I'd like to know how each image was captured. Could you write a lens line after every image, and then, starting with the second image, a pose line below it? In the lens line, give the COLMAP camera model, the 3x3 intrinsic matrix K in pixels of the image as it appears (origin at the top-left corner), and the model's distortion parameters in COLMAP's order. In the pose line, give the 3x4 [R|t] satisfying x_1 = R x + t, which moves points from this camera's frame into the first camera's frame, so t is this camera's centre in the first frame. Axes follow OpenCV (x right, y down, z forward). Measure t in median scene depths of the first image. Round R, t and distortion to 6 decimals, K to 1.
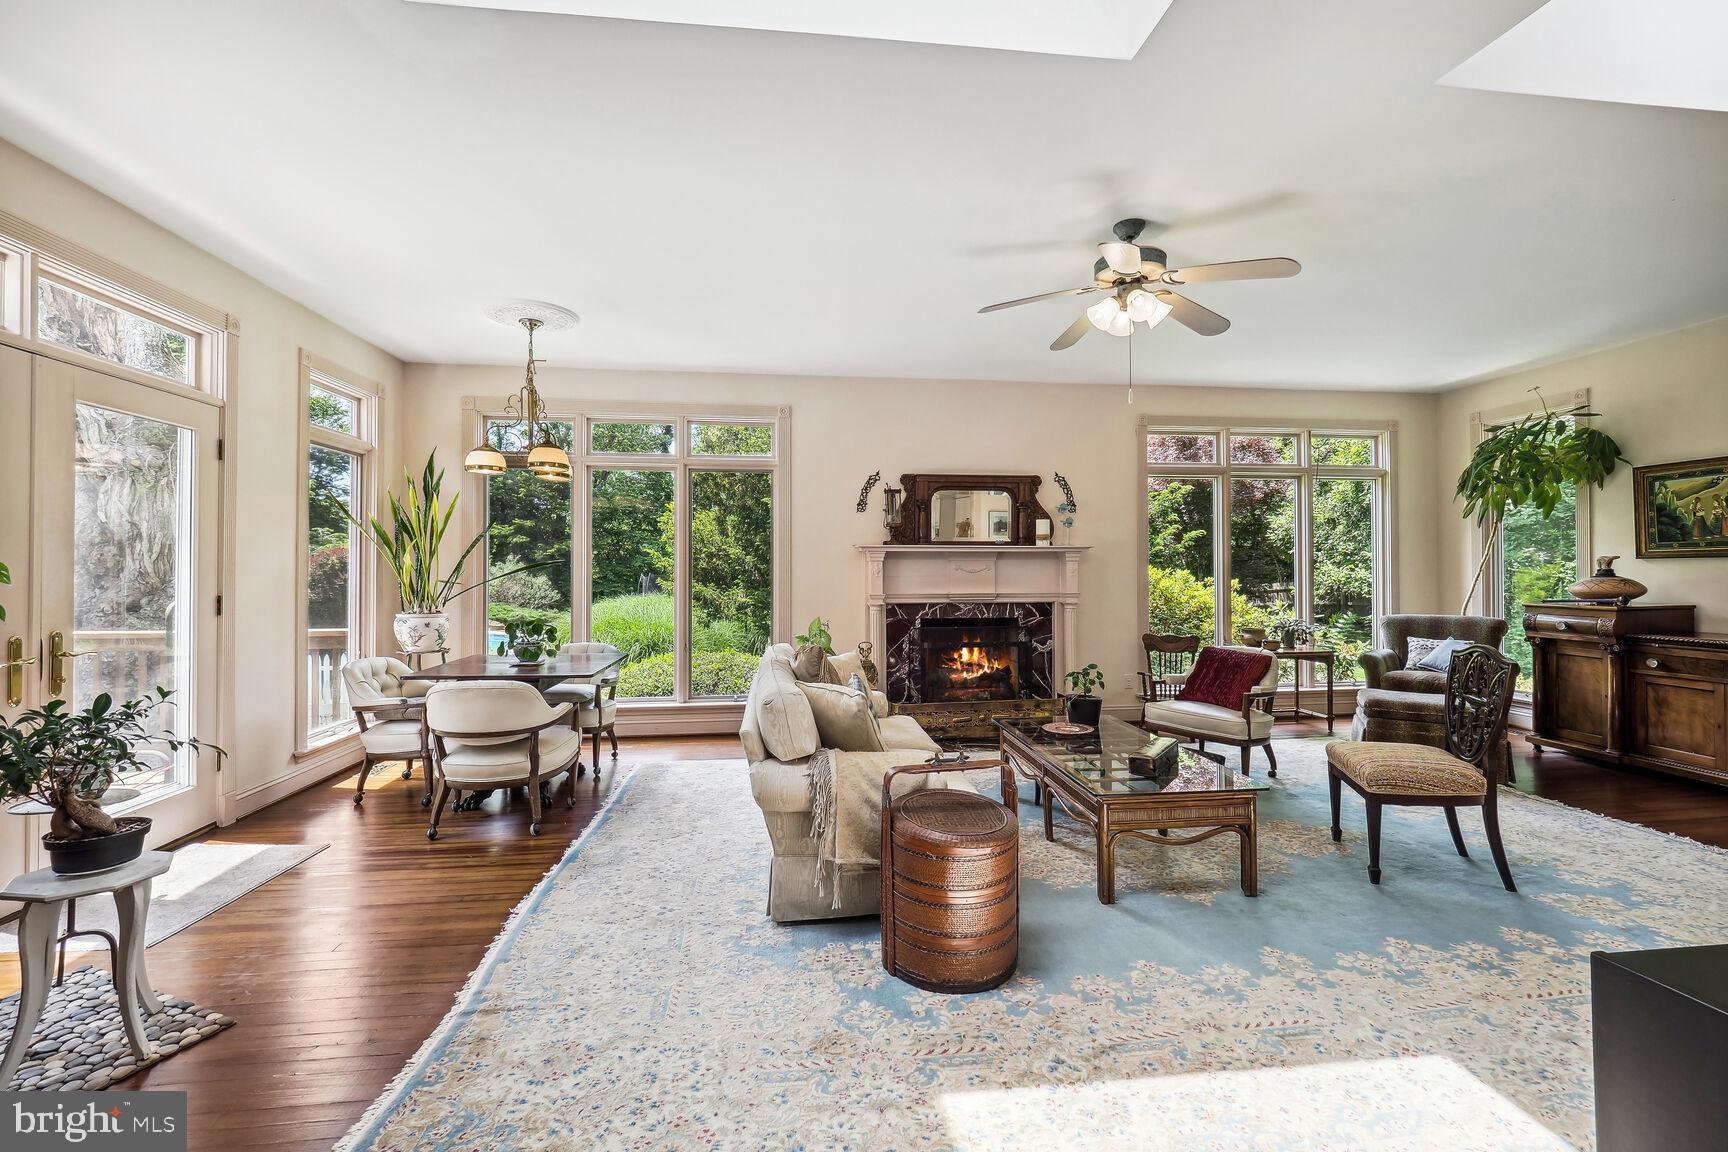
lens RADIAL K [[743.0, 0, 869.2], [0, 743.0, 563.4], [0, 0, 1]] dist [-0.007437, -0.000563]
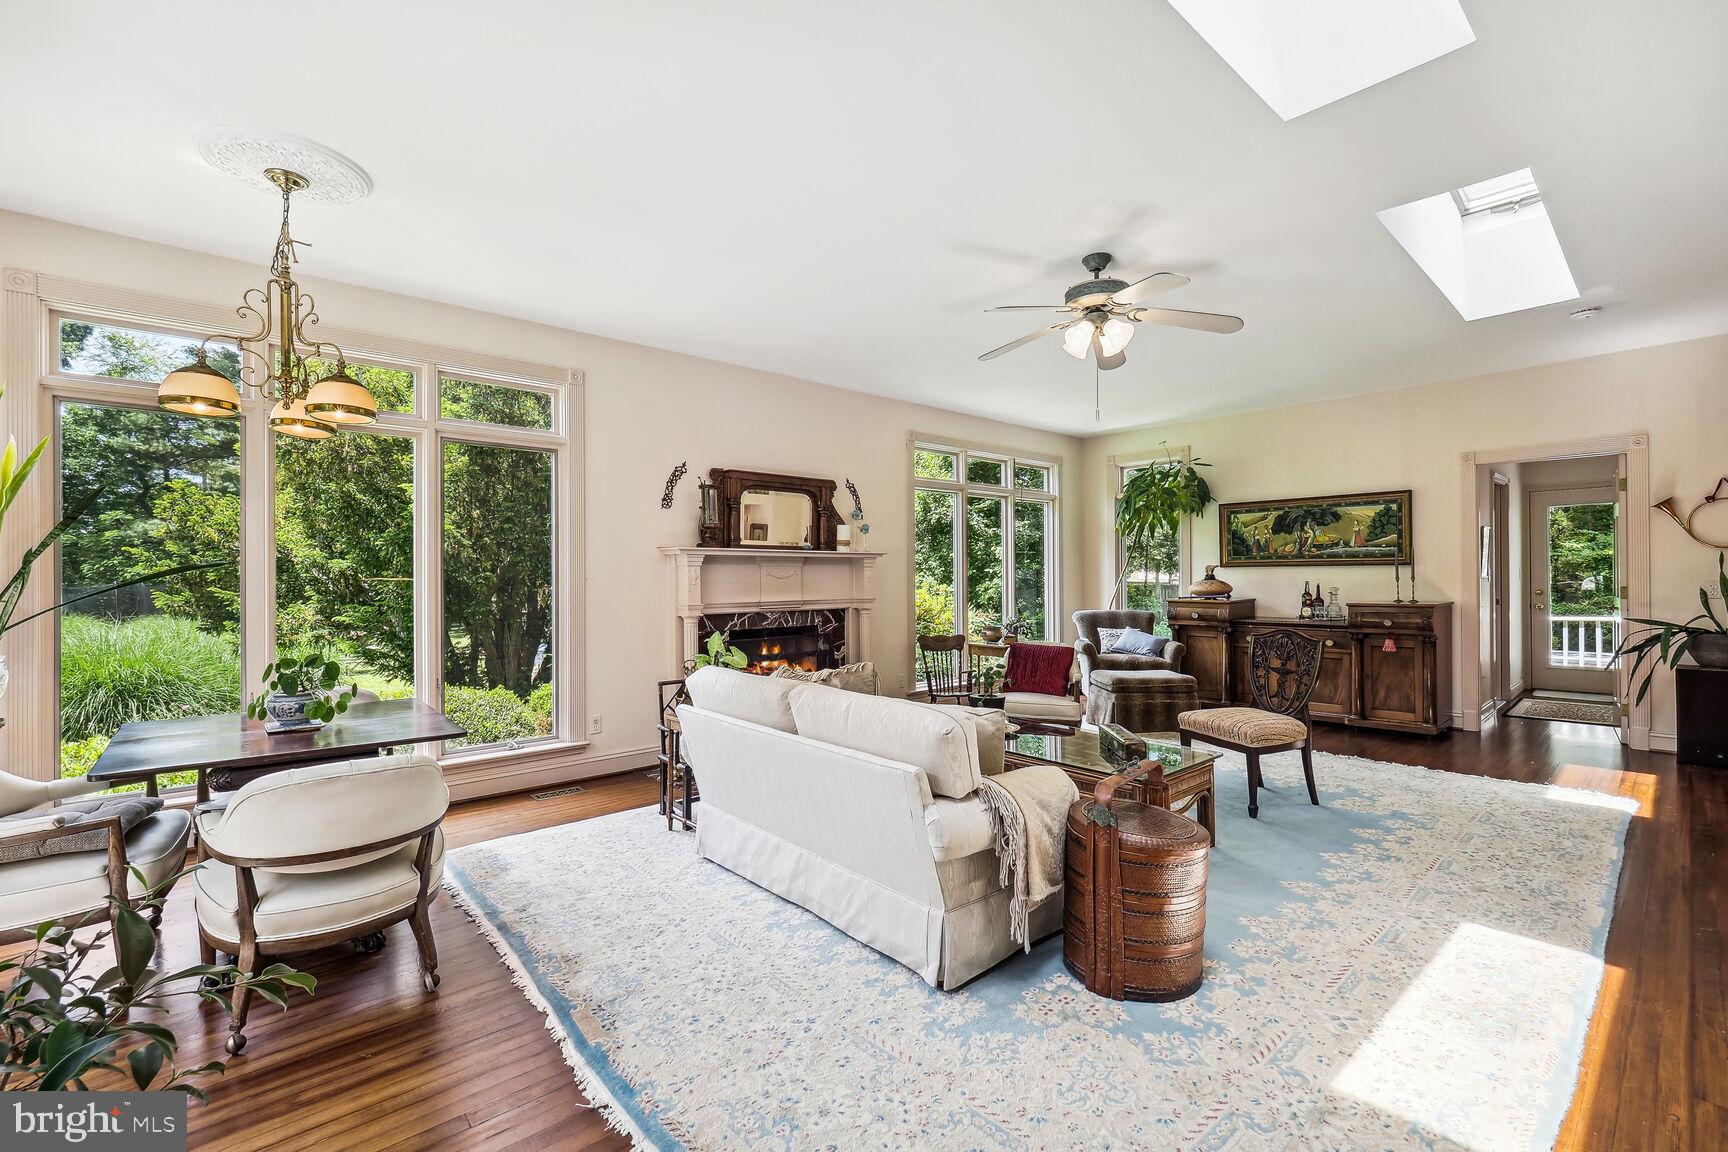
lens RADIAL K [[750.0, 0, 865.7], [0, 750.0, 572.4], [0, 0, 1]] dist [-0.012536, -0.000748]
pose [[0.823622, 0.001336, 0.567138, -0.358112], [-0.002201, 0.999997, 0.000840, 0.003616], [-0.567135, -0.001940, 0.823623, 0.184668]]
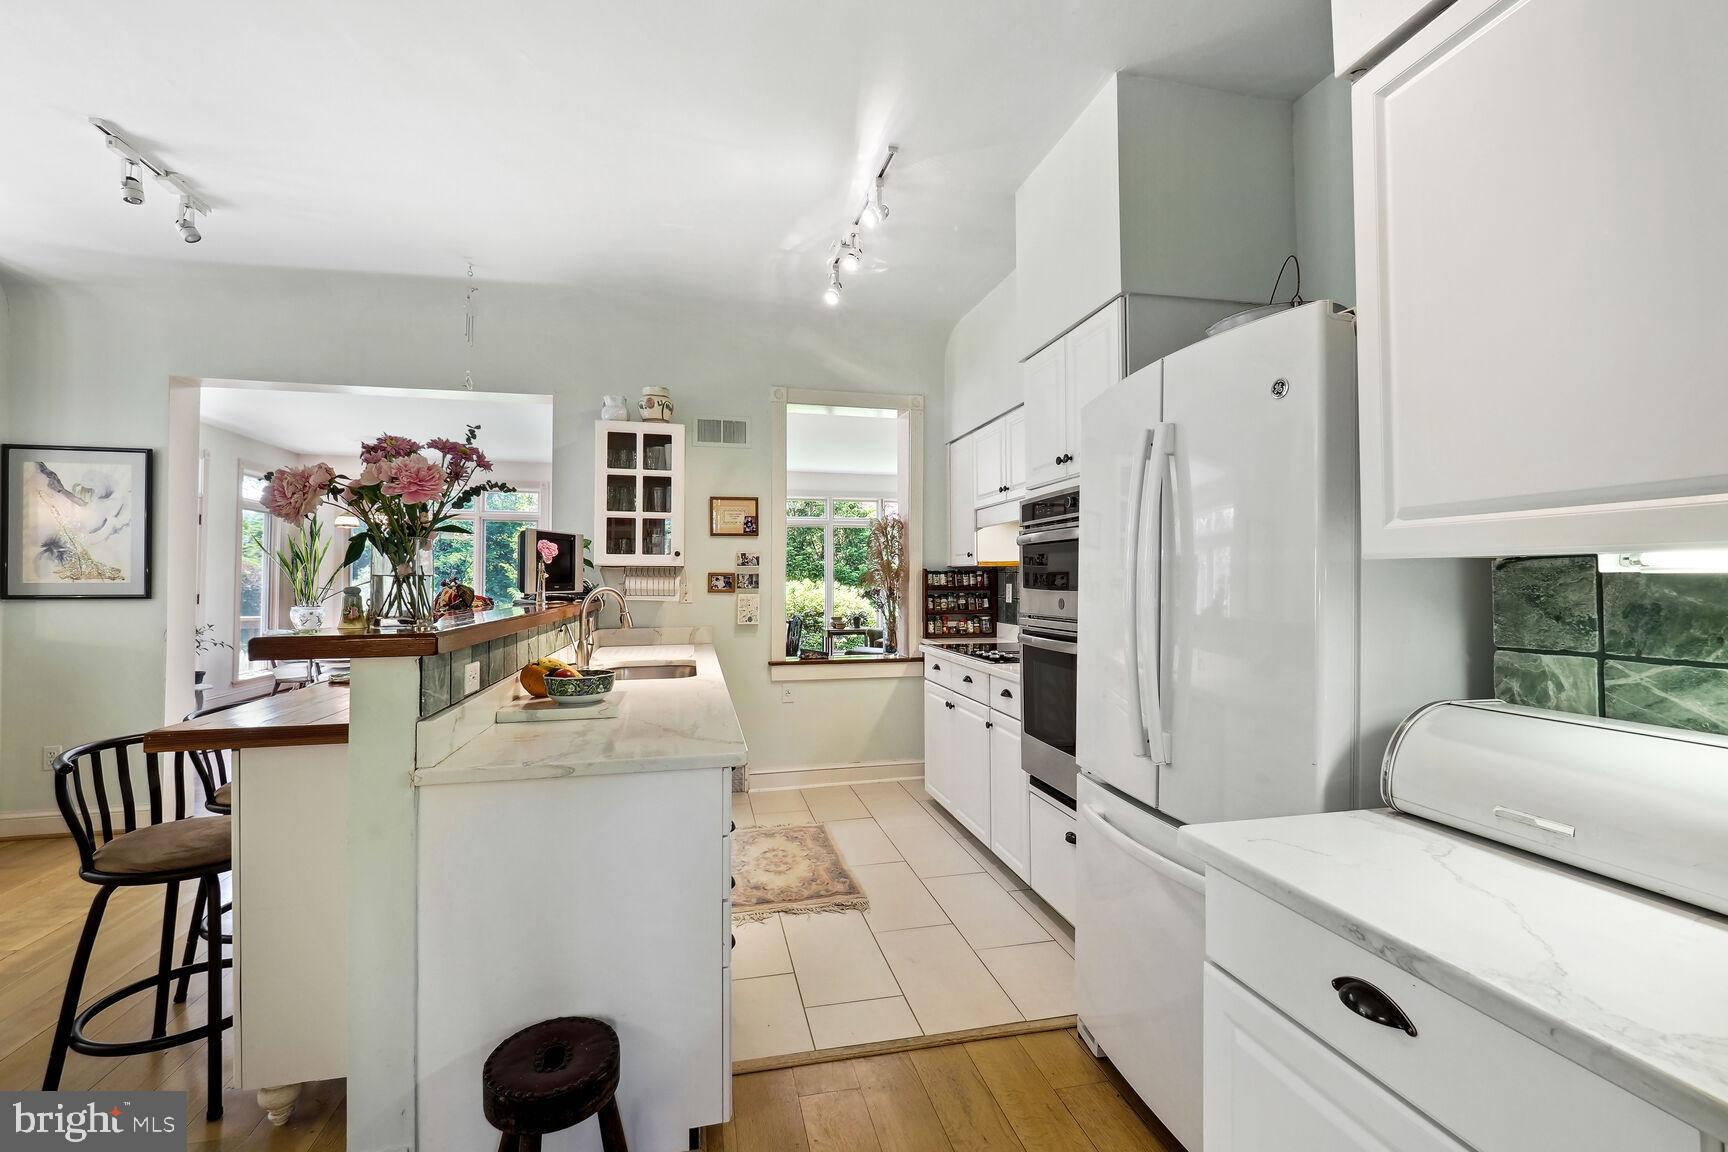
lens RADIAL K [[735.7, 0, 870.2], [0, 735.7, 566.0], [0, 0, 1]] dist [-0.030394, 0.009506]
pose [[0.992930, 0.006541, 0.118517, 0.471354], [-0.005033, 0.999903, -0.013023, -0.010710], [-0.118591, 0.012335, 0.992867, -0.791086]]
